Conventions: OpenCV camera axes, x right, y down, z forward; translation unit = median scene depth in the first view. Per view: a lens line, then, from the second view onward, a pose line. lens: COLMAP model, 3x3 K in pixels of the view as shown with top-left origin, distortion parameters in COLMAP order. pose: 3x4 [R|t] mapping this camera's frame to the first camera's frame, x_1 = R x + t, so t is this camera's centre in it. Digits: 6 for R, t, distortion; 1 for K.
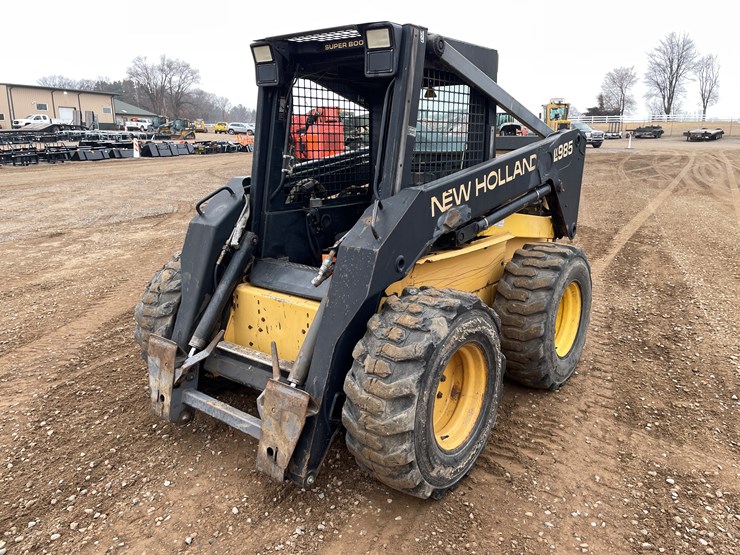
lens RADIAL K [[556.4, 0, 375.3], [0, 556.4, 276.4], [0, 0, 1]] dist [0.080022, -0.093484]
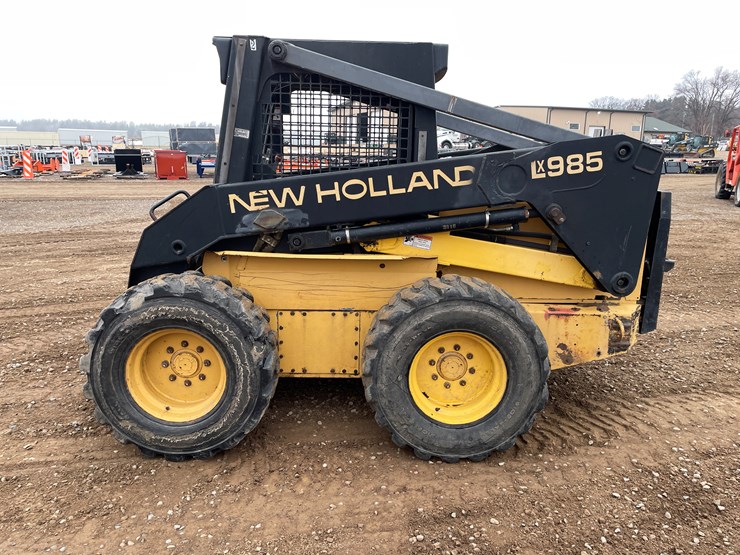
lens RADIAL K [[556.4, 0, 367.8], [0, 556.4, 276.3], [0, 0, 1]] dist [0.080022, -0.093484]
pose [[0.622297, 0.187061, -0.760101, 0.958845], [-0.210097, 0.975312, 0.068018, -0.101889], [0.754059, 0.117368, 0.646235, 0.456505]]
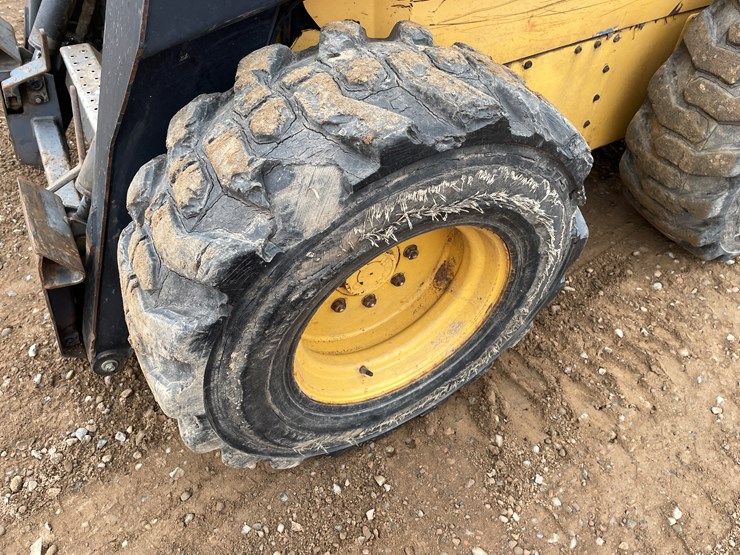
lens RADIAL K [[556.4, 0, 375.7], [0, 556.4, 274.9], [0, 0, 1]] dist [0.080022, -0.093484]
pose [[0.917305, 0.312462, -0.246817, 0.185743], [-0.119843, 0.807762, 0.577198, -0.052318], [0.379722, -0.499888, 0.778411, 0.550418]]
